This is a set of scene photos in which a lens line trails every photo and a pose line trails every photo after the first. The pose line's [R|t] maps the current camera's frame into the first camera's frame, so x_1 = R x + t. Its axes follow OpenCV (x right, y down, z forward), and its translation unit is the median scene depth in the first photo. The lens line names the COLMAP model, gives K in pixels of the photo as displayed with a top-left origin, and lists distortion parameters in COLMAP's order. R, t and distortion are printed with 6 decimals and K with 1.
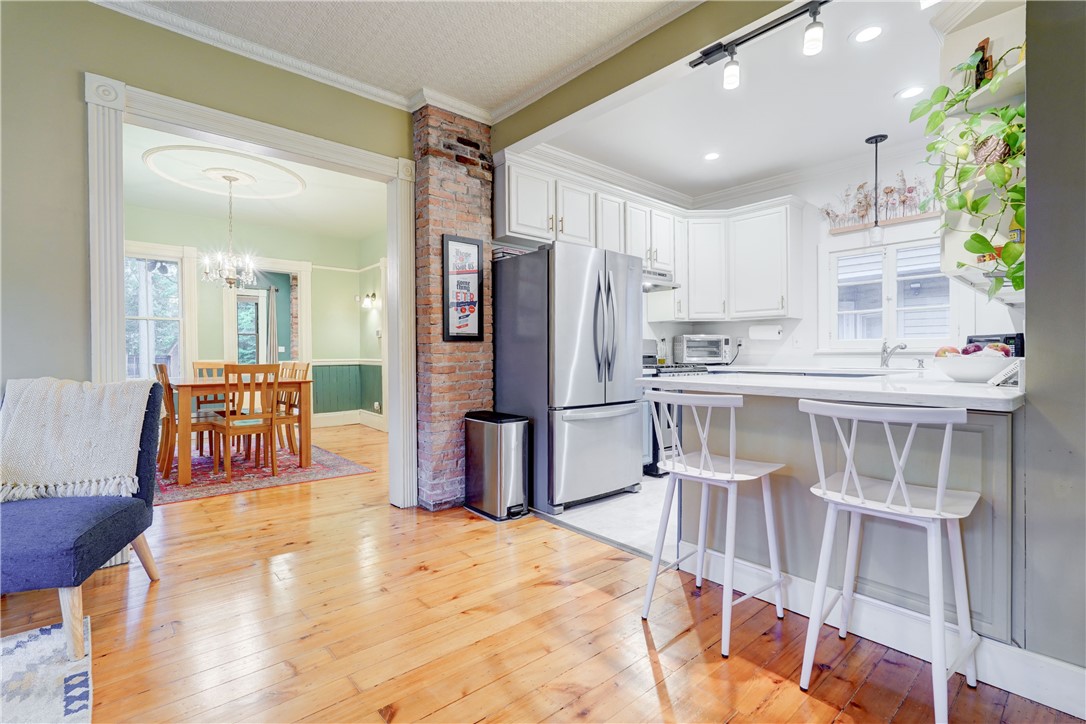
lens RADIAL K [[499.4, 0, 548.3], [0, 499.4, 354.8], [0, 0, 1]] dist [-0.004294, 0.004404]
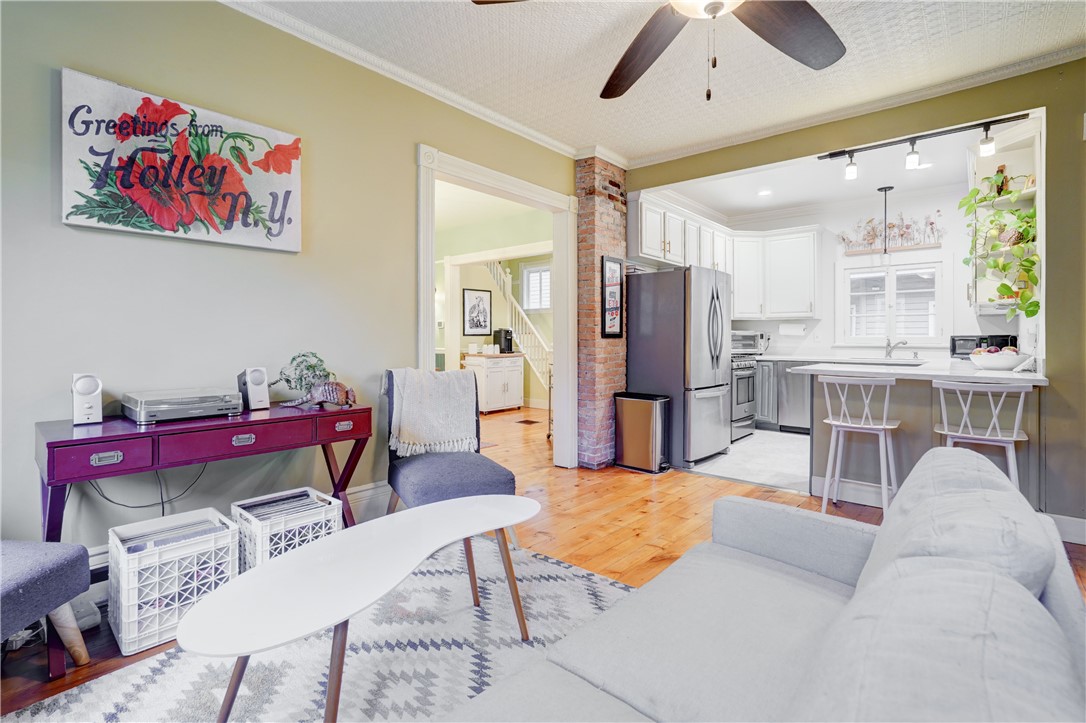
lens RADIAL K [[499.4, 0, 556.2], [0, 499.4, 337.7], [0, 0, 1]] dist [-0.004294, 0.004404]
pose [[0.991209, 0.007219, 0.132109, -0.491269], [-0.006609, 0.999965, -0.005052, -0.020639], [-0.132141, 0.004135, 0.991222, -0.265438]]
